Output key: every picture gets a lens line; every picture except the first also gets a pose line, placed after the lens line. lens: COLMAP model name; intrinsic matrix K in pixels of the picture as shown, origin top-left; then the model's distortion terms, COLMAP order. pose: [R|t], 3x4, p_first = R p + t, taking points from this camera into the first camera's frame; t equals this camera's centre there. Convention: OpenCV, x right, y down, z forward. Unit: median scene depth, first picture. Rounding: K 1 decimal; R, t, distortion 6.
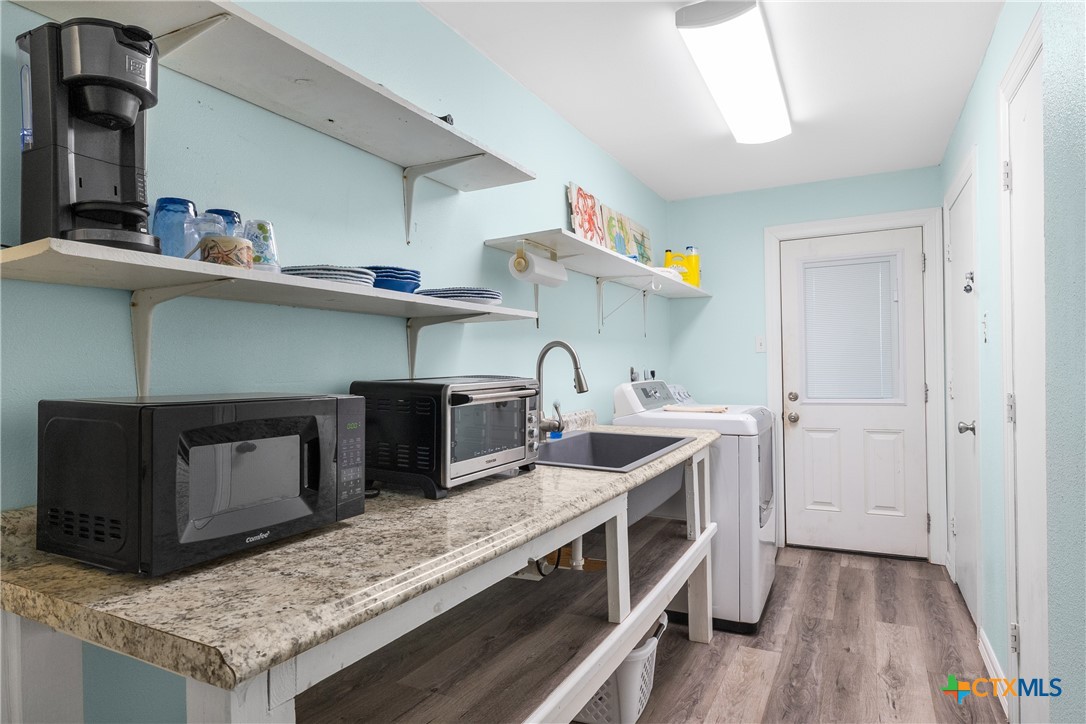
lens RADIAL K [[609.0, 0, 543.4], [0, 609.0, 361.4], [0, 0, 1]] dist [-0.005716, -0.002217]
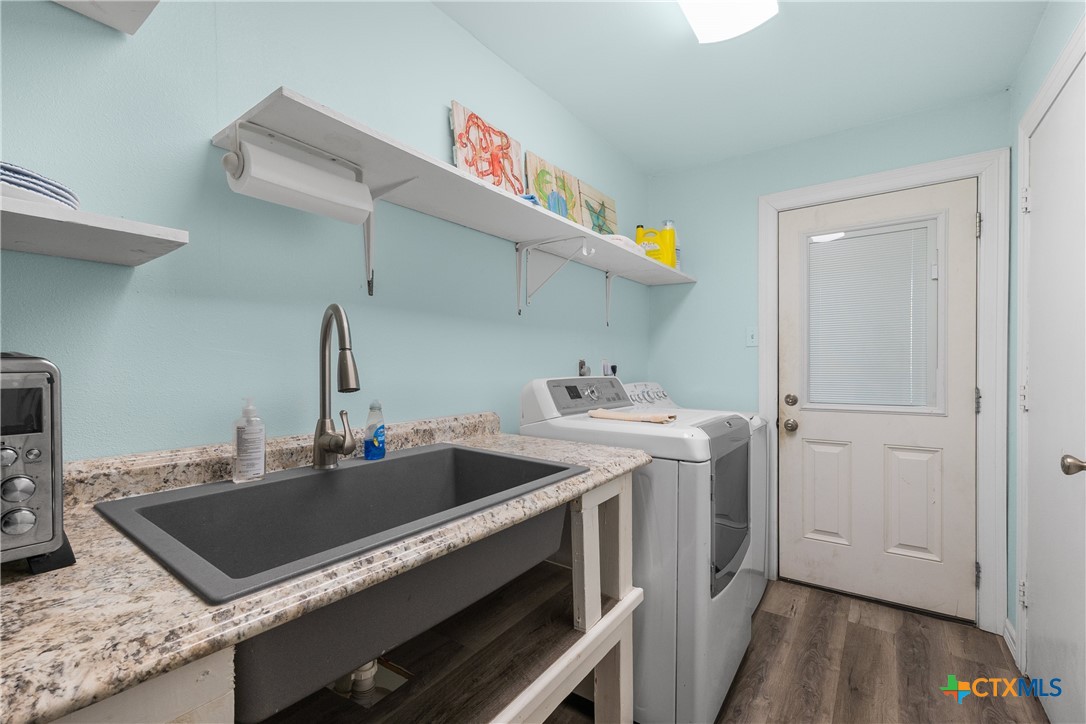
lens RADIAL K [[472.5, 0, 541.3], [0, 472.5, 366.6], [0, 0, 1]] dist [0.002059, 0.000727]
pose [[0.989764, 0.016992, -0.141698, 0.186607], [-0.015636, 0.999821, 0.010679, 0.012578], [0.141854, -0.008354, 0.989852, 0.358885]]
